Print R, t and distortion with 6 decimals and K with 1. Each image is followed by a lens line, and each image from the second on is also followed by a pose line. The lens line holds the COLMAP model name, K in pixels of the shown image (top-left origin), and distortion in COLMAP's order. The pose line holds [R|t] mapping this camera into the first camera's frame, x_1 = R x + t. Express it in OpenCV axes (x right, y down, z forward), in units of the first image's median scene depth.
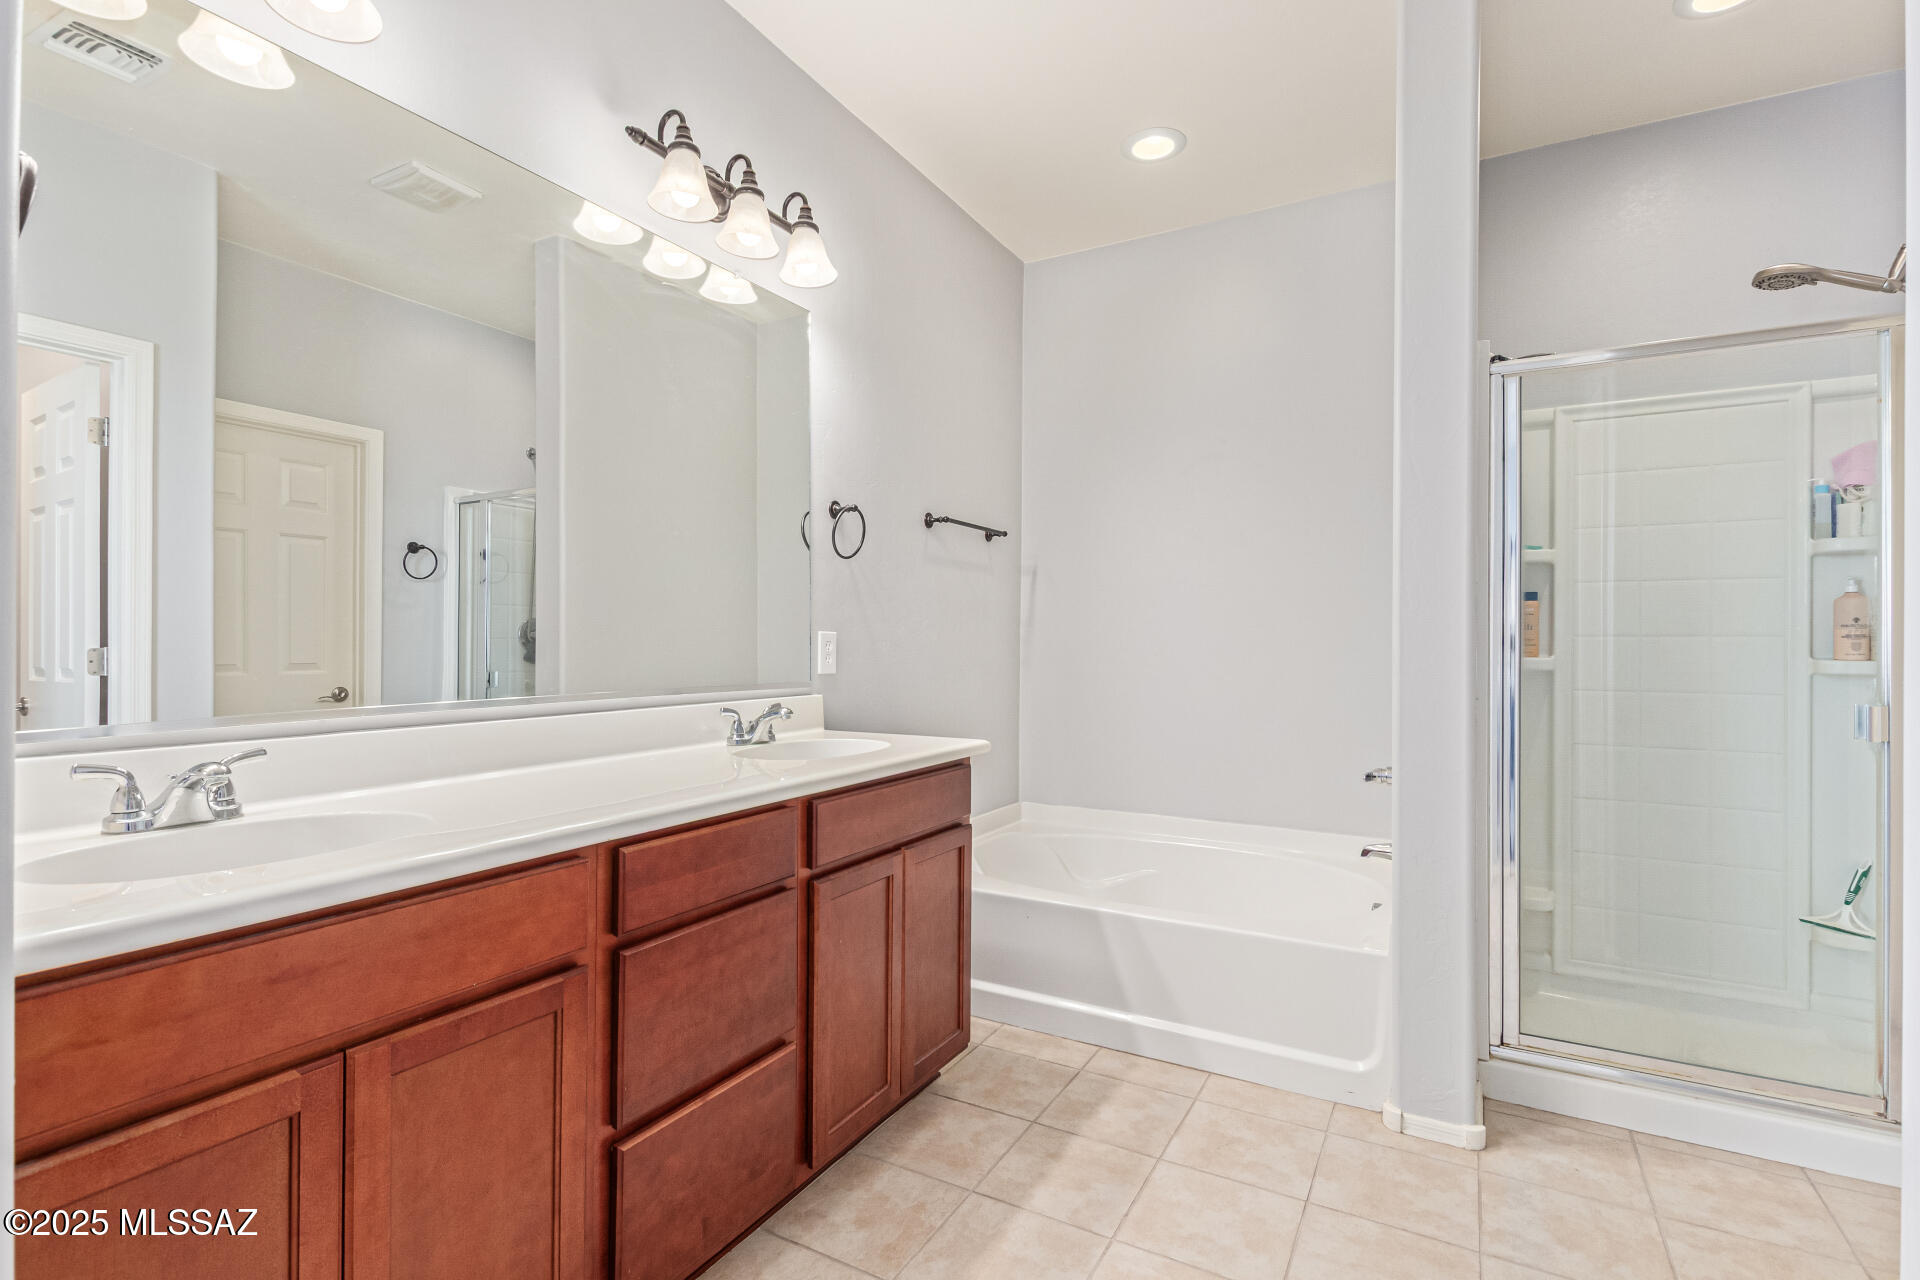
lens RADIAL K [[891.0, 0, 966.5], [0, 891.0, 643.7], [0, 0, 1]] dist [0.006349, -0.000064]
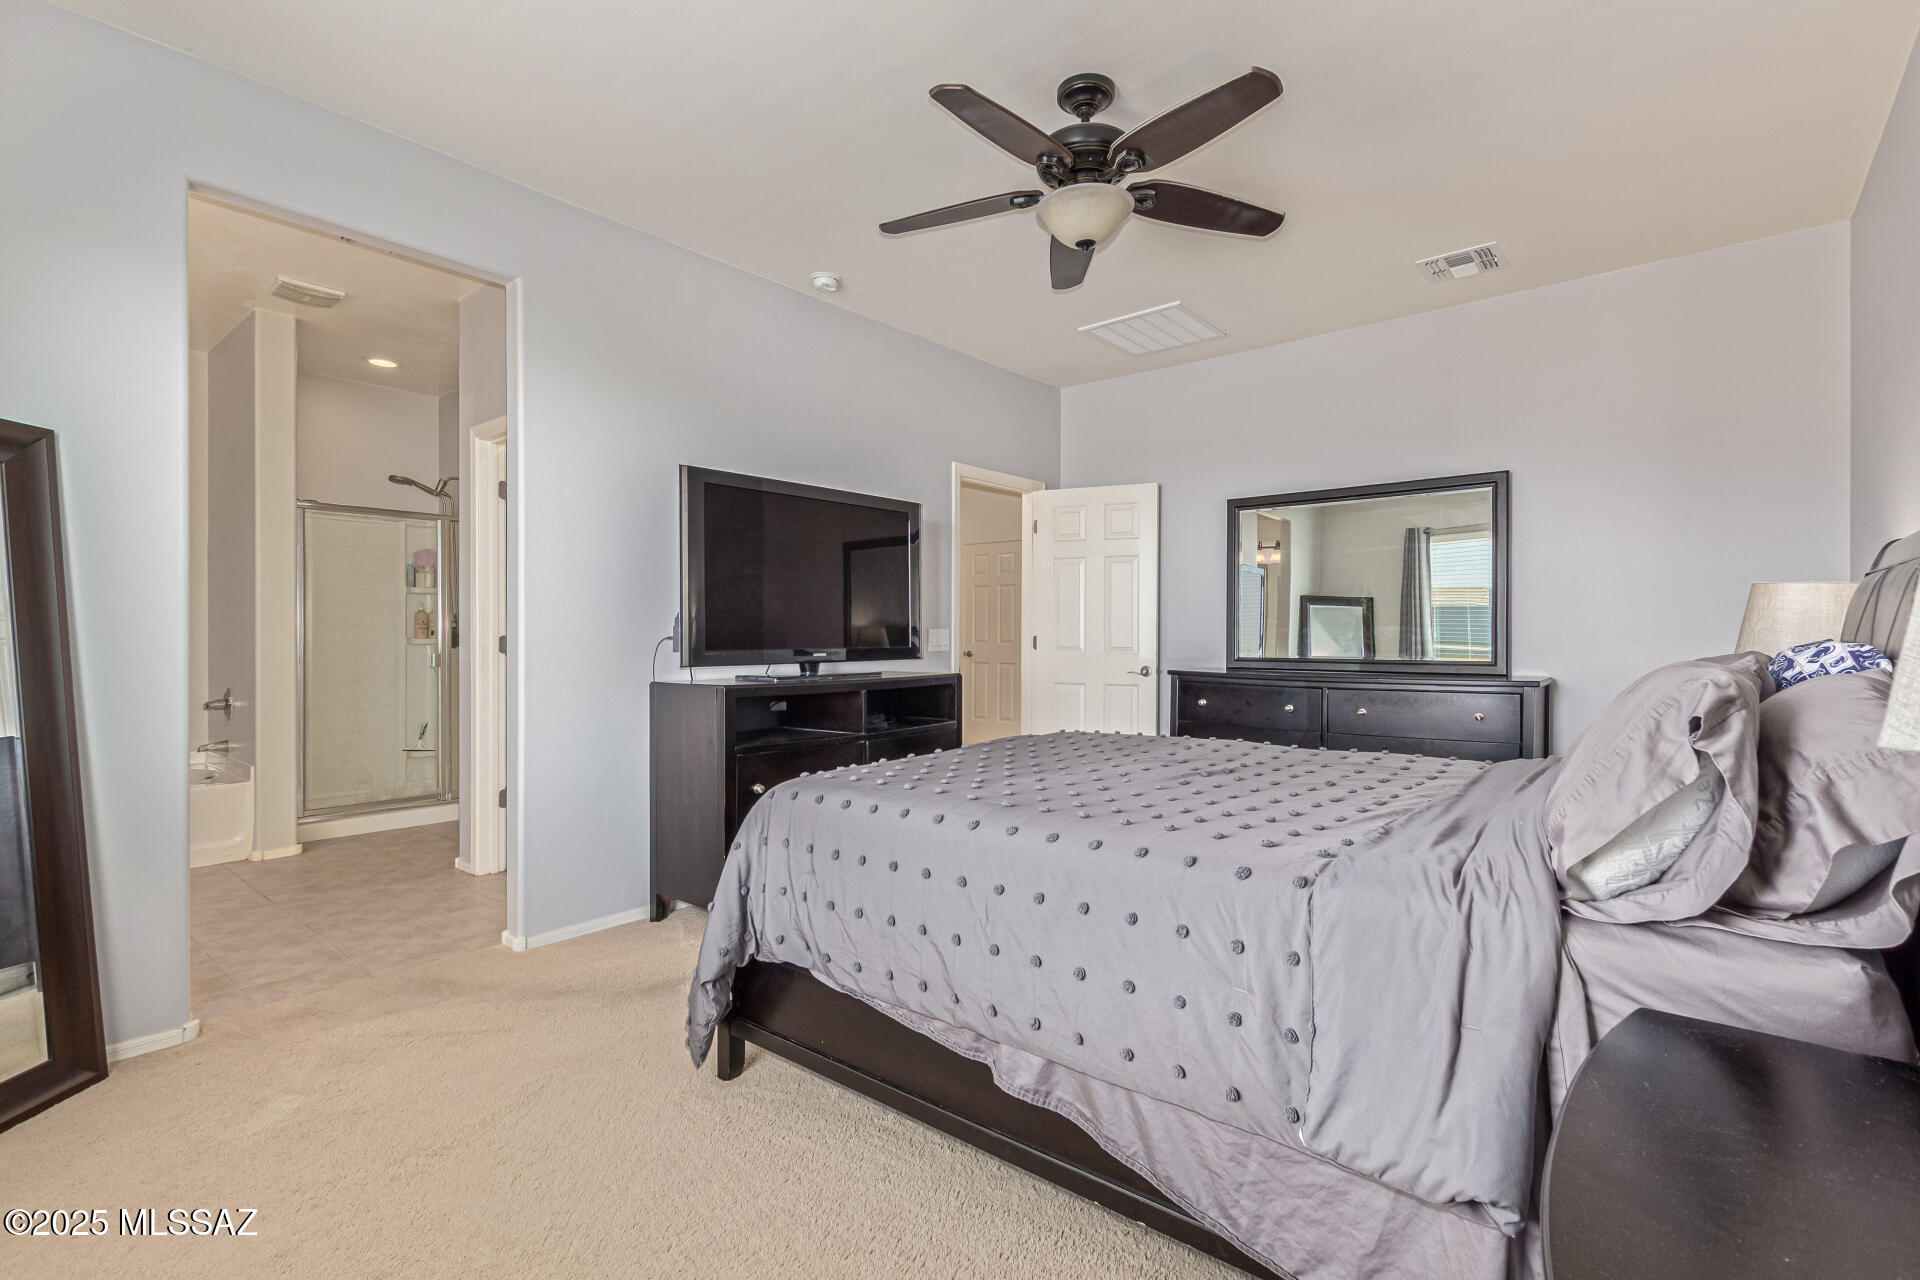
lens RADIAL K [[891.0, 0, 968.2], [0, 891.0, 646.5], [0, 0, 1]] dist [0.006349, -0.000064]
pose [[0.183663, -0.009957, 0.982939, -1.260002], [0.000093, 0.999949, 0.010112, 0.018318], [-0.982989, -0.001766, 0.183655, -1.012811]]
